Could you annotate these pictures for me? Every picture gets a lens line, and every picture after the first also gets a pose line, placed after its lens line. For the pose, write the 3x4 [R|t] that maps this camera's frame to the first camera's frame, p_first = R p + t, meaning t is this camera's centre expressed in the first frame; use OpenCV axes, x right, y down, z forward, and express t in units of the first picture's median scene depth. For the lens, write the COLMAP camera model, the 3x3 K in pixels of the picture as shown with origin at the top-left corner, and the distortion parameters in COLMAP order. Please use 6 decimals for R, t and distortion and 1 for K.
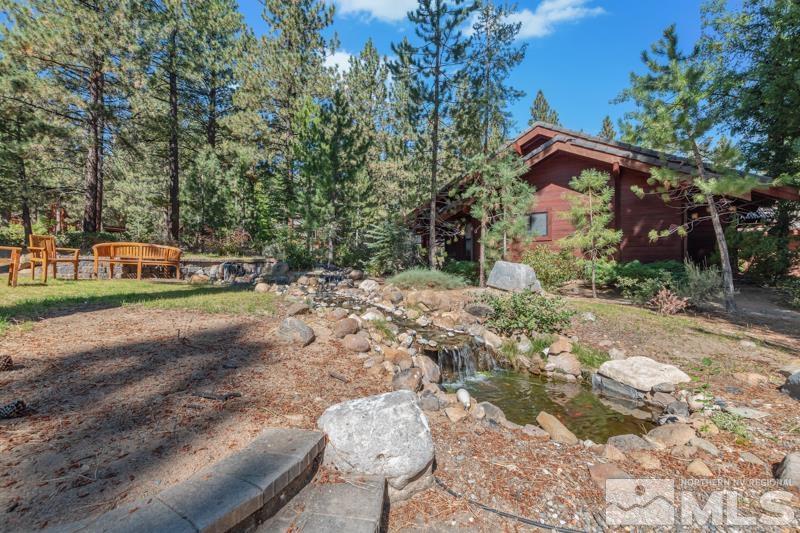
lens RADIAL K [[345.7, 0, 402.6], [0, 345.7, 267.1], [0, 0, 1]] dist [0.008393, -0.000672]
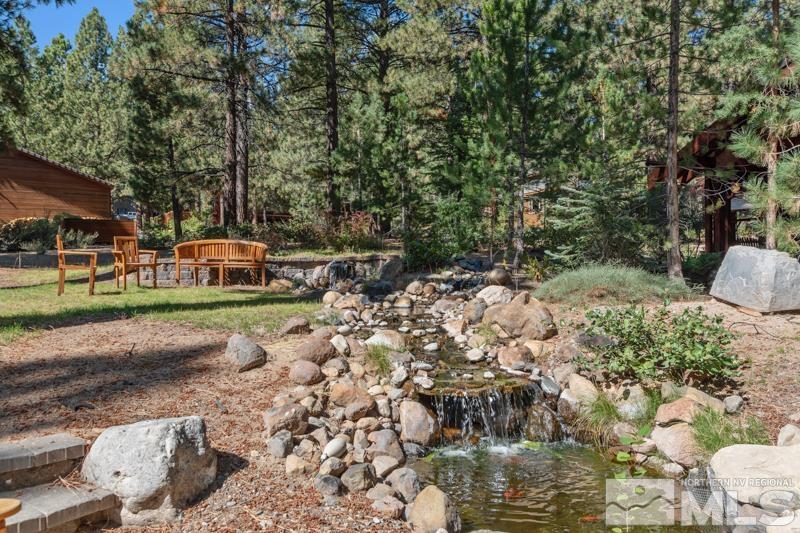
lens RADIAL K [[633.8, 0, 400.0], [0, 633.8, 266.5], [0, 0, 1]] dist [0.005115, -0.006682]
pose [[0.862304, -0.020867, -0.505961, 0.249393], [0.023330, 0.999727, -0.001471, 0.001246], [0.505853, -0.010535, 0.862555, -0.014710]]
